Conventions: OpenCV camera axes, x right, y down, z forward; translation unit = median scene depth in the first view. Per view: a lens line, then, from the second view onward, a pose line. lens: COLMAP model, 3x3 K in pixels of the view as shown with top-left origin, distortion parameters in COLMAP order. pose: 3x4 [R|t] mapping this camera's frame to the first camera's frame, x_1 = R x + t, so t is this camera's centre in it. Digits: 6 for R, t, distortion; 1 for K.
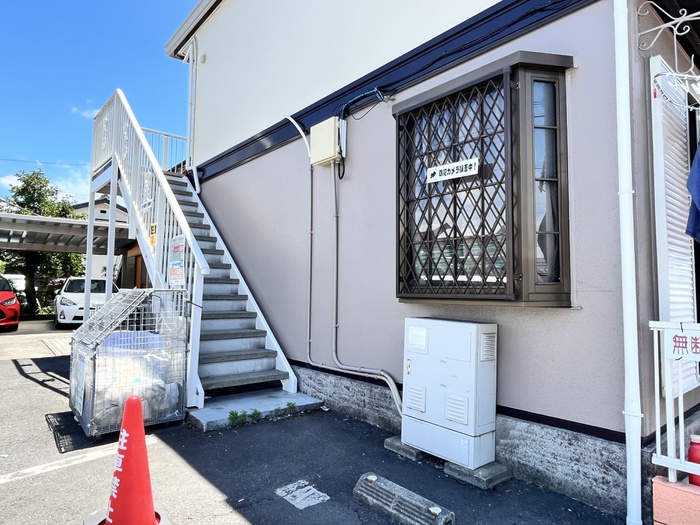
lens RADIAL K [[432.9, 0, 350.0], [0, 432.9, 262.5], [0, 0, 1]] dist [-0.007800, -0.001145]
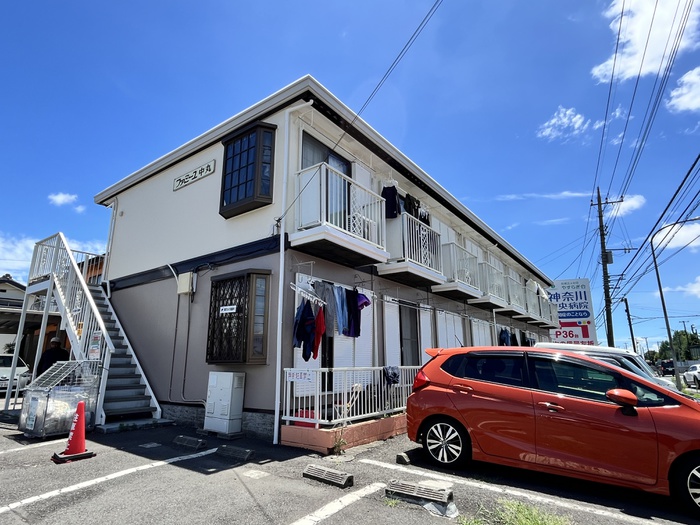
lens RADIAL K [[405.8, 0, 350.0], [0, 405.8, 262.5], [0, 0, 1]] dist [-0.002386, 0.000900]
pose [[0.975325, 0.037695, 0.217534, 0.270873], [0.001552, 0.984121, -0.177492, -0.042014], [-0.220770, 0.173449, 0.959779, -0.972530]]
